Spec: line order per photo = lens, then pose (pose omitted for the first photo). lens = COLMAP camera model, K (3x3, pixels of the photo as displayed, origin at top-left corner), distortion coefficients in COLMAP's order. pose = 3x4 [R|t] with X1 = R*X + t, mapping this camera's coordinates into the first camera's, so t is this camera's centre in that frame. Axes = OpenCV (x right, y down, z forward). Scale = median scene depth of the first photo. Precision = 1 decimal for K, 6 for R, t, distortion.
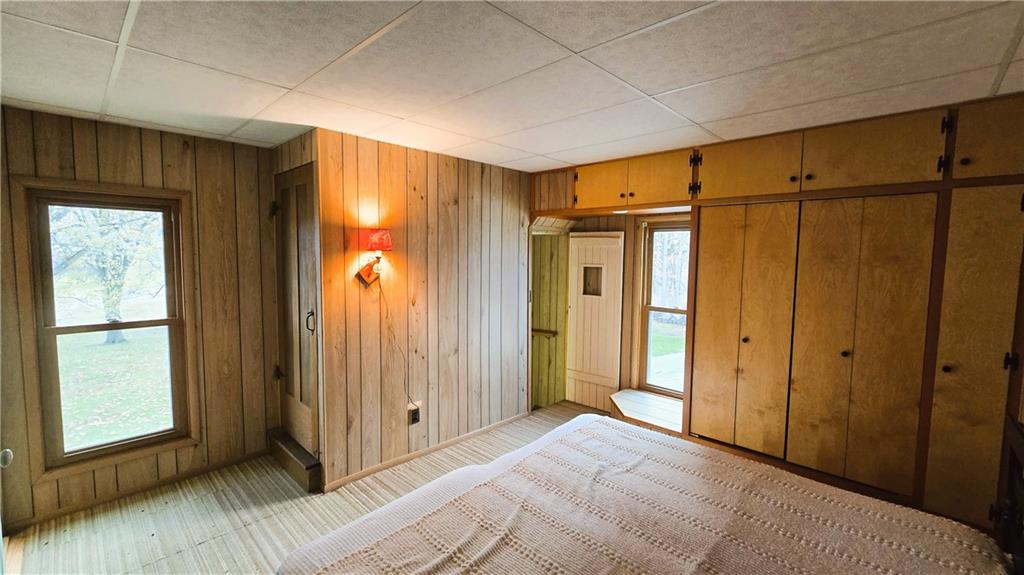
lens RADIAL K [[423.0, 0, 518.3], [0, 423.0, 287.6], [0, 0, 1]] dist [-0.001706, -0.000271]
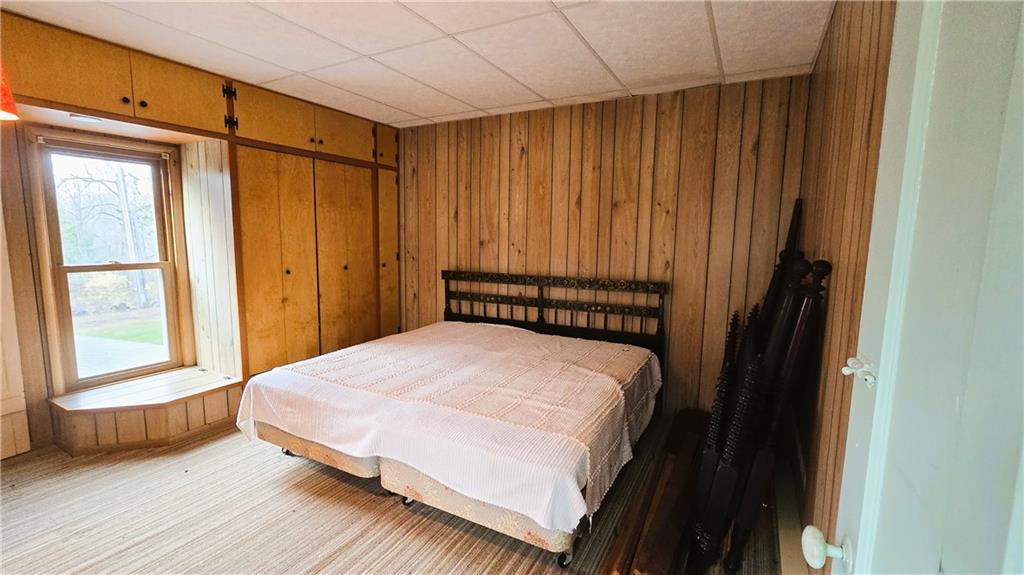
lens RADIAL K [[423.0, 0, 508.7], [0, 423.0, 282.5], [0, 0, 1]] dist [-0.001706, -0.000271]
pose [[-0.230553, -0.129127, 0.964454, -0.801202], [0.059255, 0.987453, 0.146371, 0.020888], [-0.971254, 0.090895, -0.220009, 0.736603]]
